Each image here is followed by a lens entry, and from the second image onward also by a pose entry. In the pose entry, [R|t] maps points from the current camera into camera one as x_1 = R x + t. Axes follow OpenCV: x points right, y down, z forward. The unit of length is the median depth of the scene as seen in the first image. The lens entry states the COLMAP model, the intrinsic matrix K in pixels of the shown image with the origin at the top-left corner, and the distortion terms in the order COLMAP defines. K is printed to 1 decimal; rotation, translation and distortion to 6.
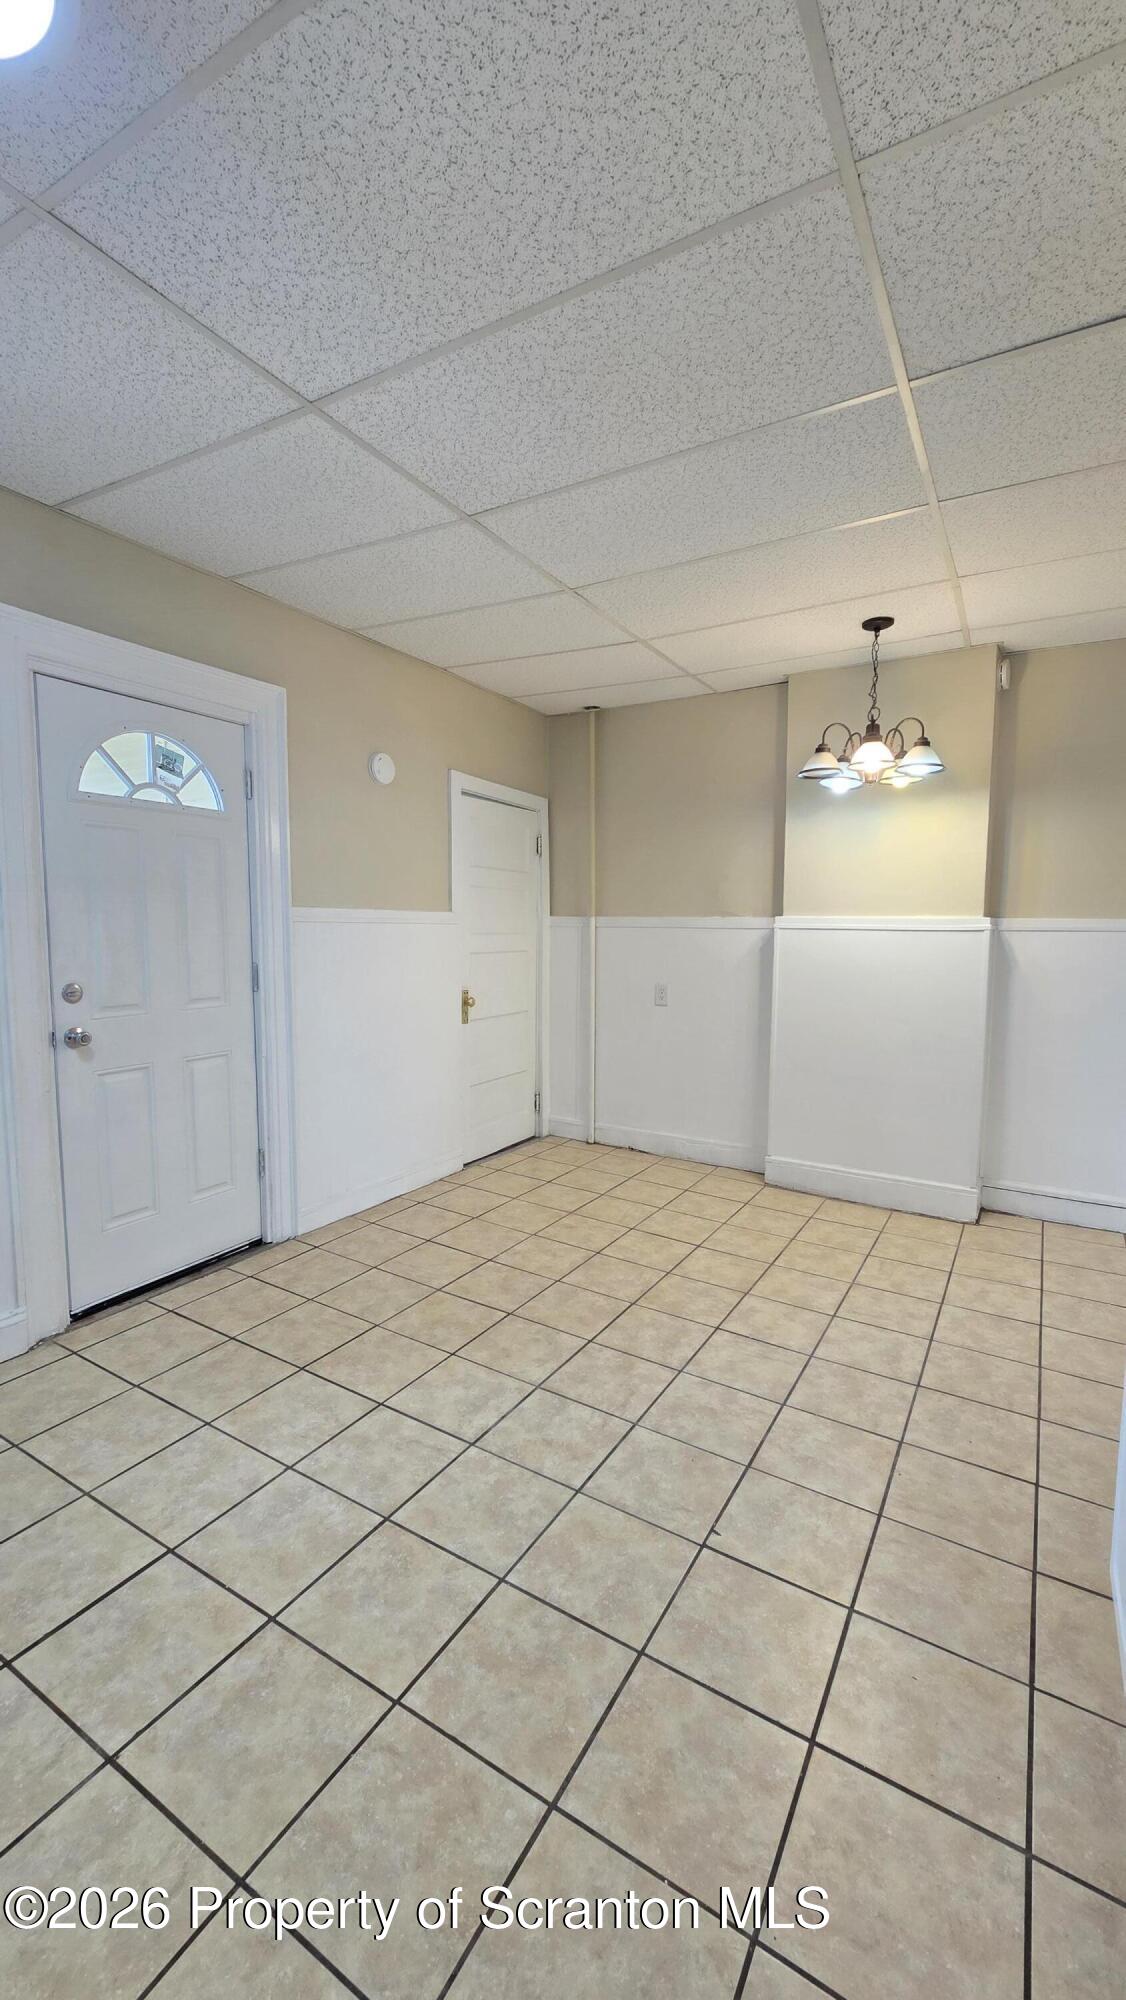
lens RADIAL K [[820.8, 0, 565.8], [0, 820.8, 1002.8], [0, 0, 1]] dist [-0.001464, 0.000666]
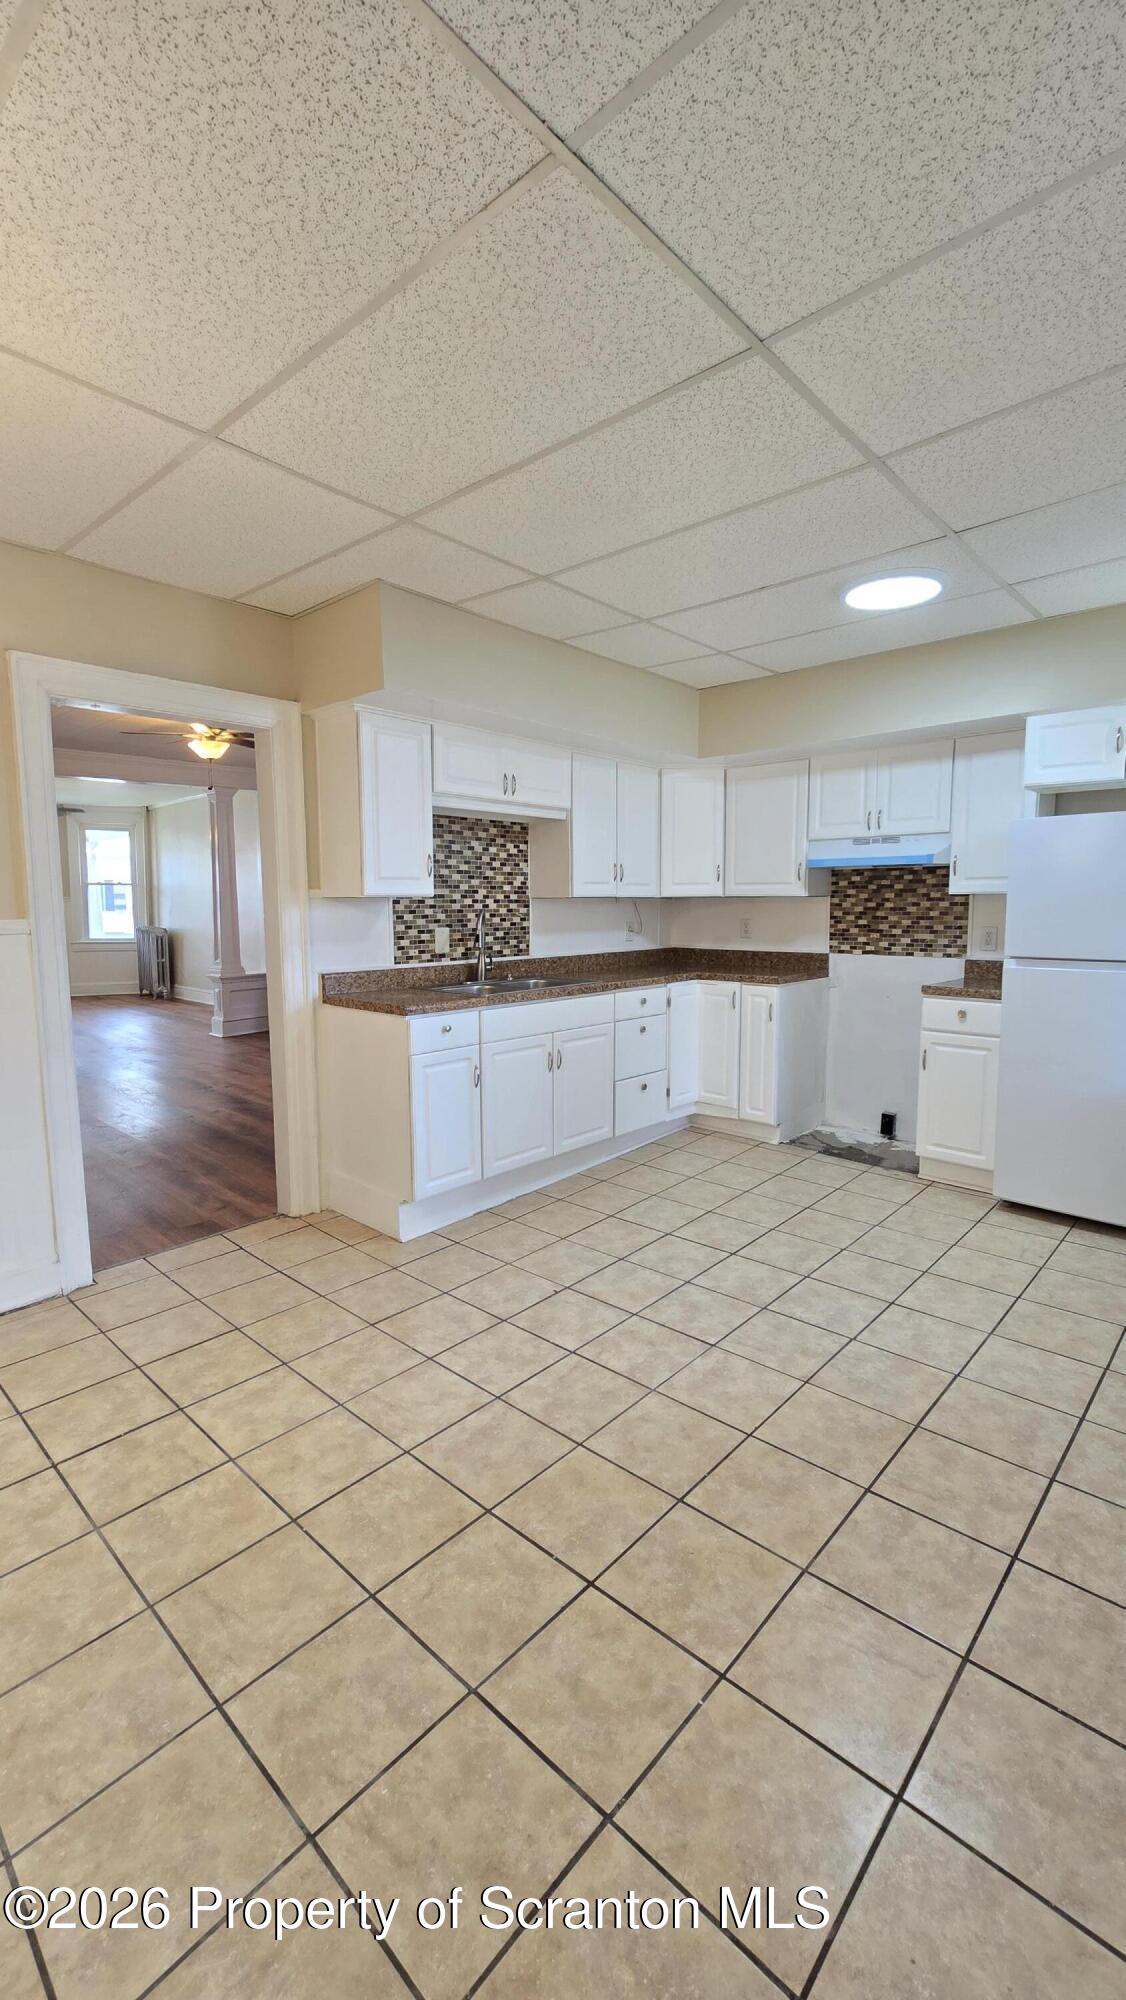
lens RADIAL K [[820.8, 0, 567.3], [0, 820.8, 999.3], [0, 0, 1]] dist [-0.001464, 0.000666]
pose [[-0.977206, -0.032455, 0.209798, -0.120872], [0.013065, 0.977178, 0.212021, -0.196986], [-0.211891, 0.209929, -0.954480, 1.806586]]
